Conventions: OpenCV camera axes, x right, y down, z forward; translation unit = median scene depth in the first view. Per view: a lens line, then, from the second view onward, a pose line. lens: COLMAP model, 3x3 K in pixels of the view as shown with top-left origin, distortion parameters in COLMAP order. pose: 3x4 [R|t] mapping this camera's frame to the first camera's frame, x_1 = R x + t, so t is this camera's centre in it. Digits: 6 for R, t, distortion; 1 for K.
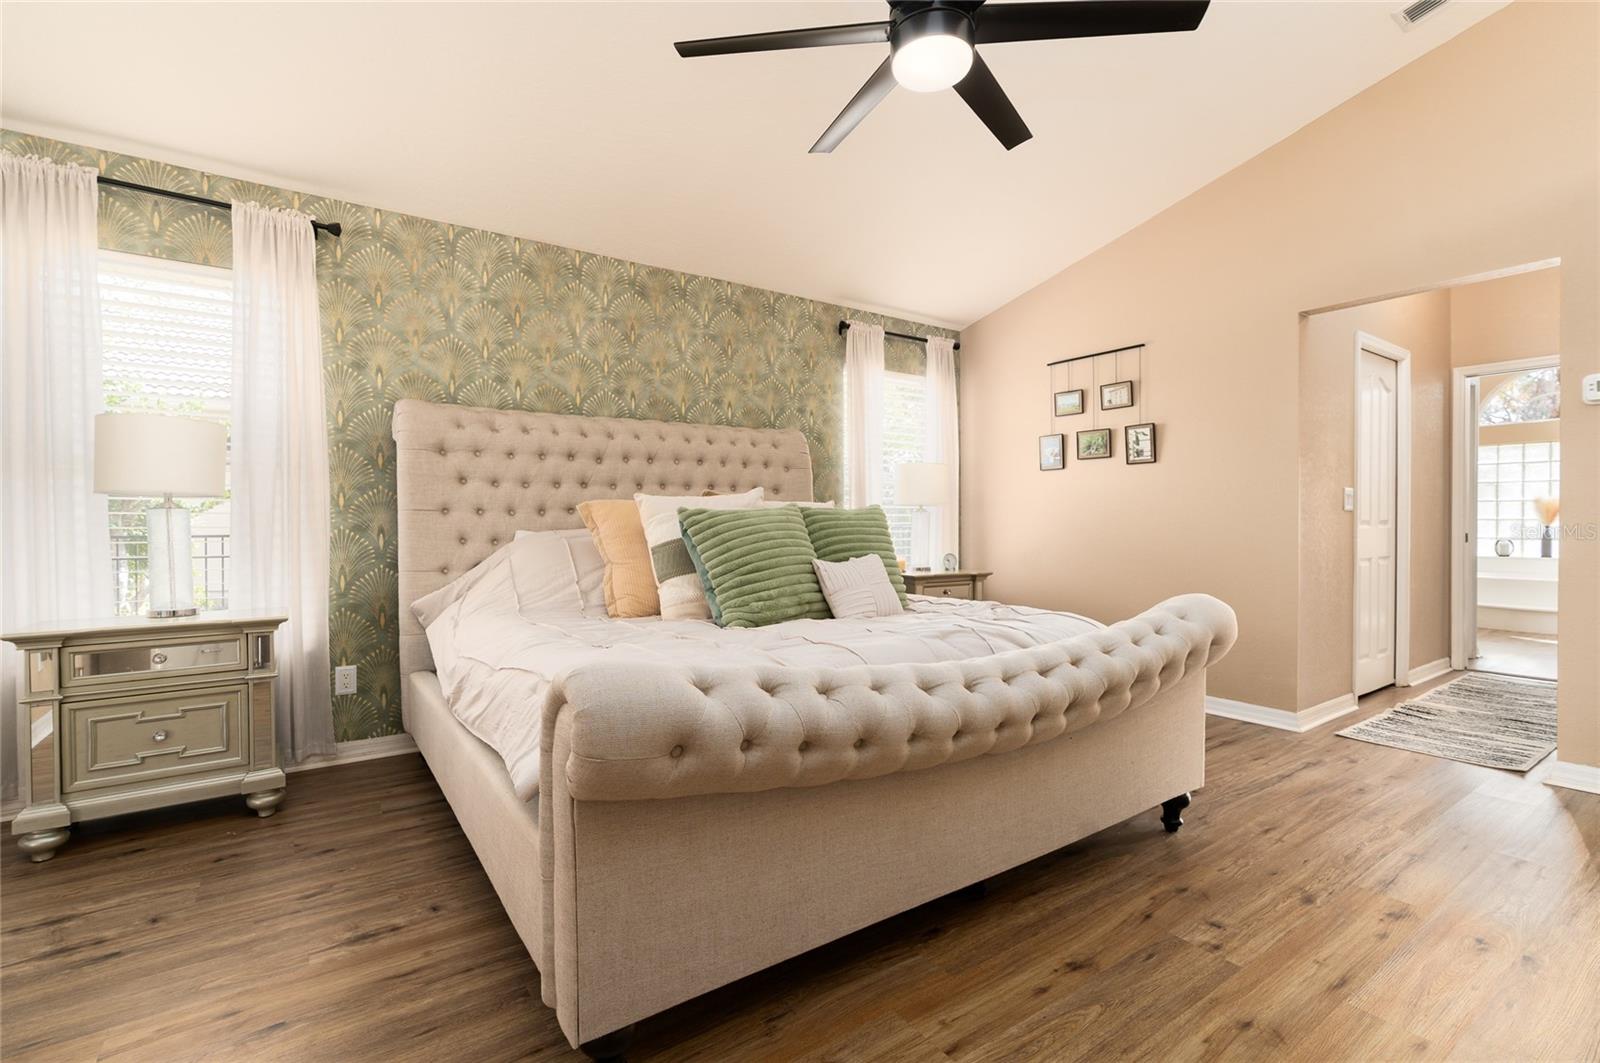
lens RADIAL K [[714.2, 0, 800.0], [0, 714.2, 531.5], [0, 0, 1]] dist [-0.001537, 0.000369]
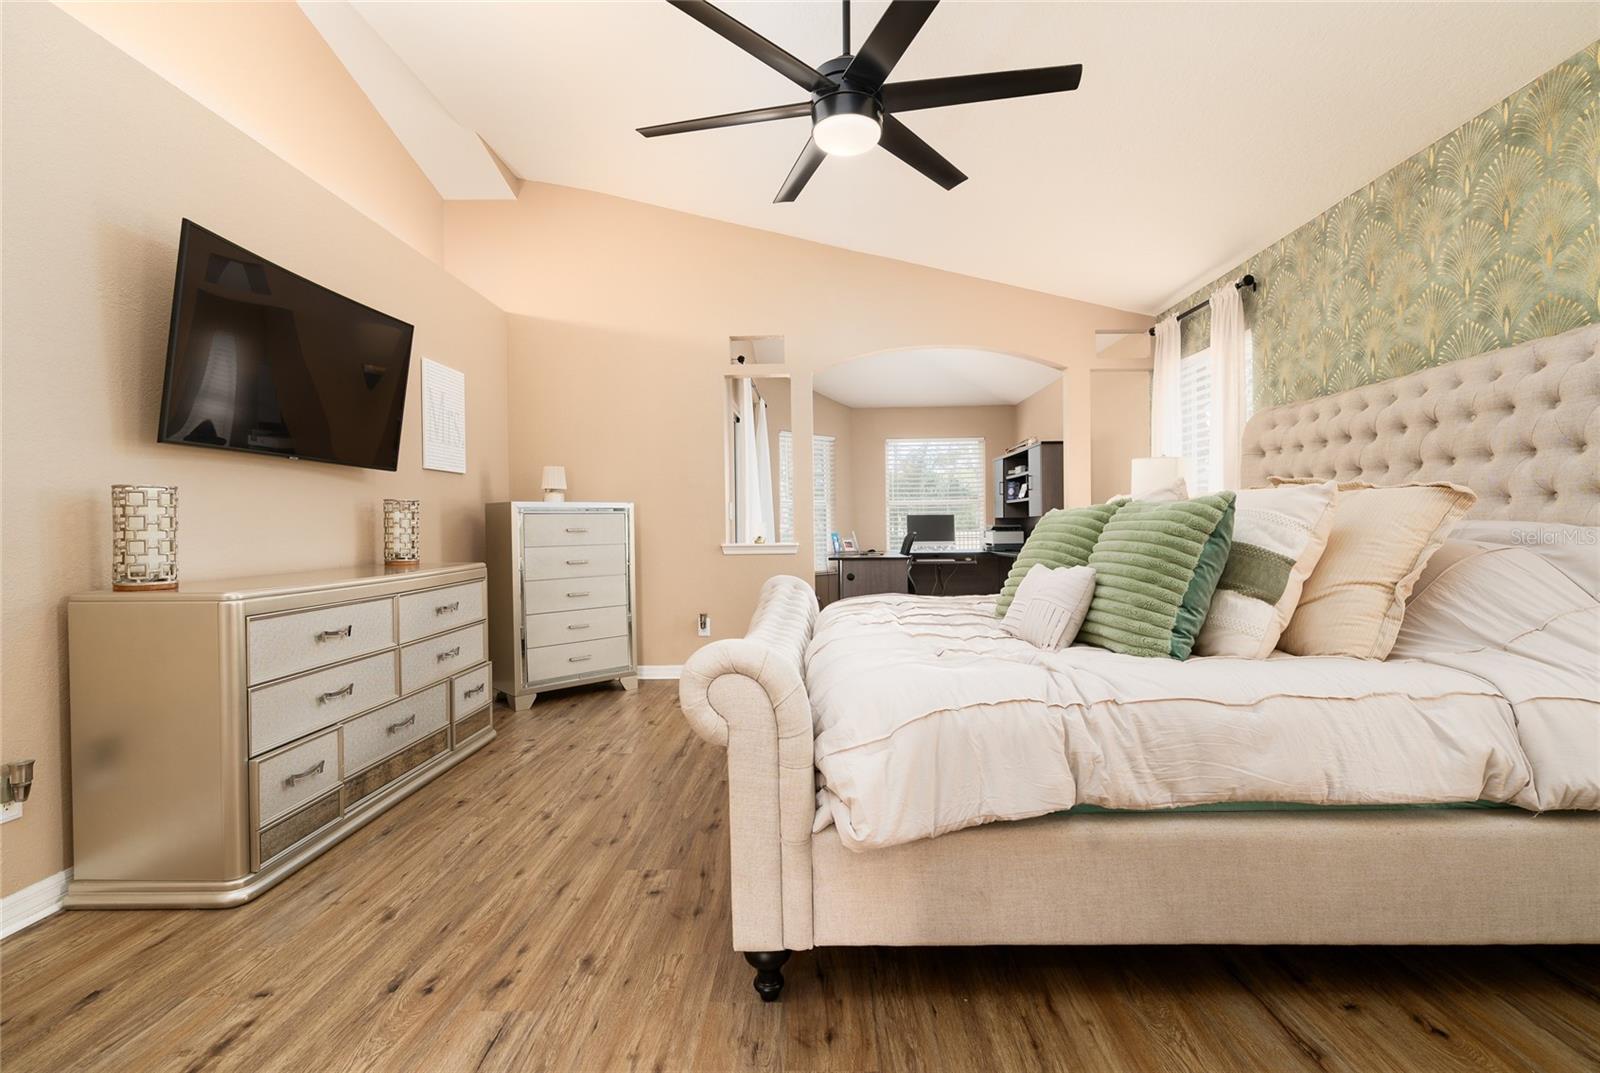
lens RADIAL K [[731.2, 0, 812.1], [0, 731.2, 538.2], [0, 0, 1]] dist [-0.011178, 0.004803]
pose [[-0.579331, 0.025574, -0.814691, 0.692400], [0.003626, 0.999579, 0.028800, -0.015659], [0.815084, 0.013730, -0.579179, 0.947917]]
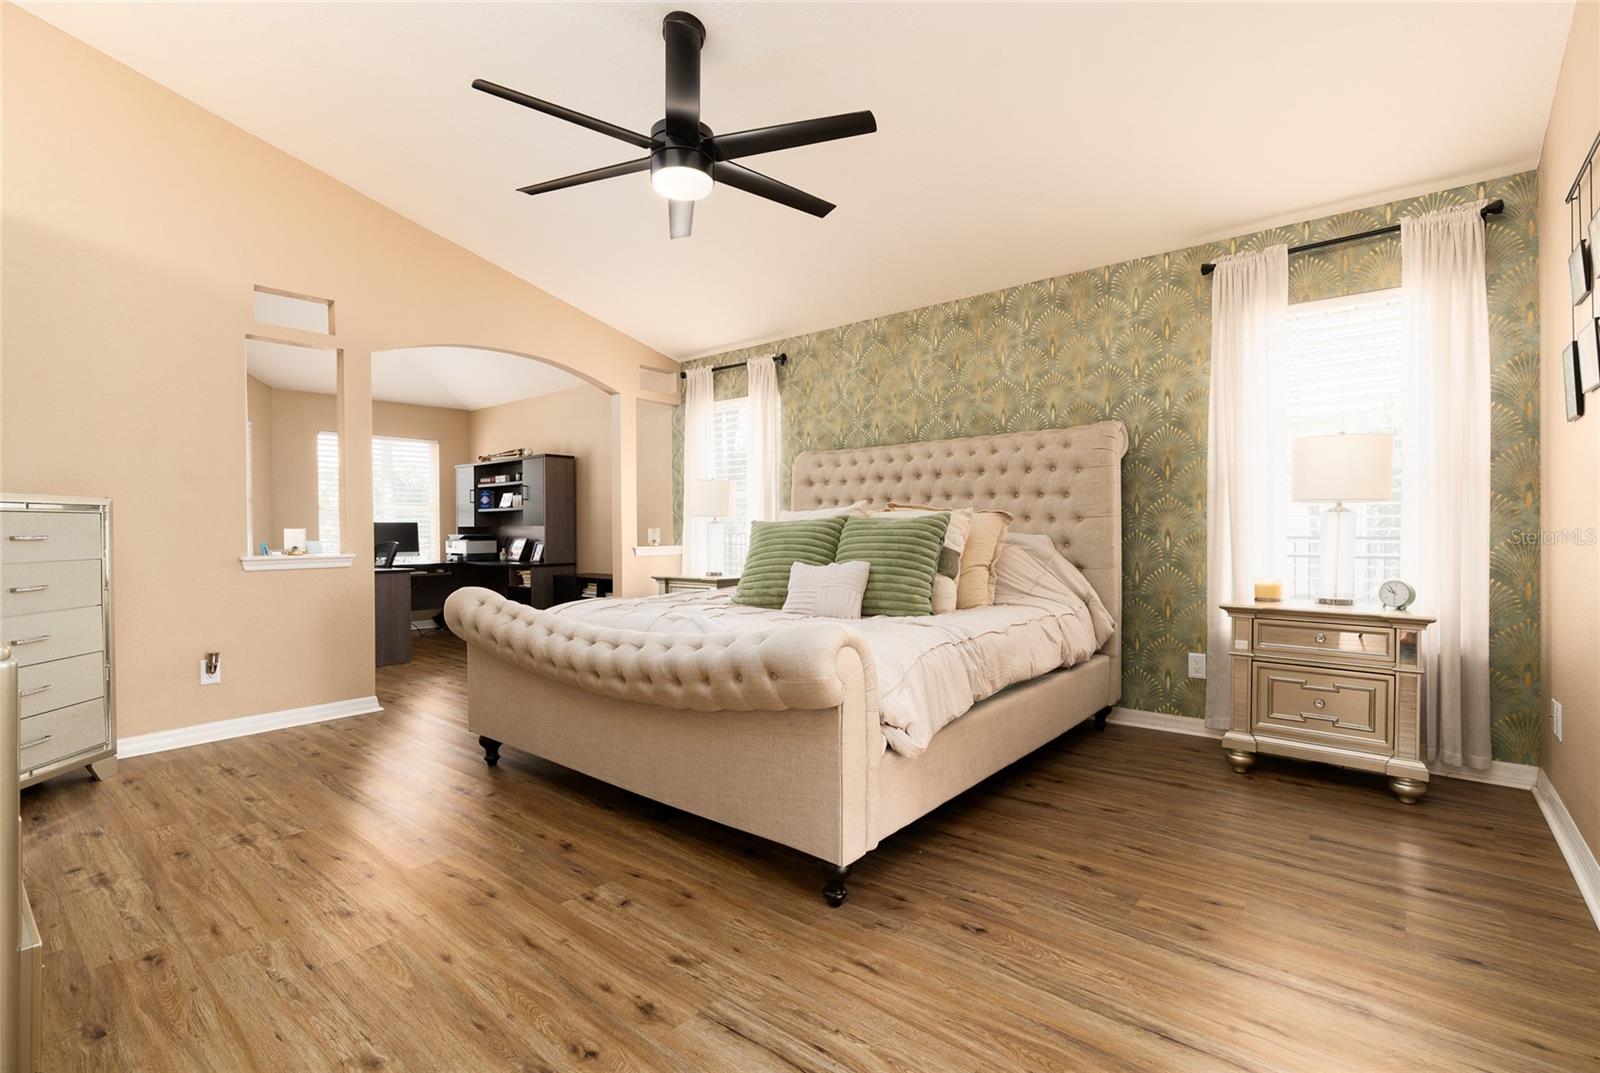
lens RADIAL K [[731.2, 0, 812.1], [0, 731.2, 538.2], [0, 0, 1]] dist [-0.011178, 0.004803]
pose [[0.278318, 0.013466, -0.960395, 0.885242], [-0.008480, 0.999897, 0.011562, -0.011145], [0.960452, 0.004926, 0.278403, 0.493663]]
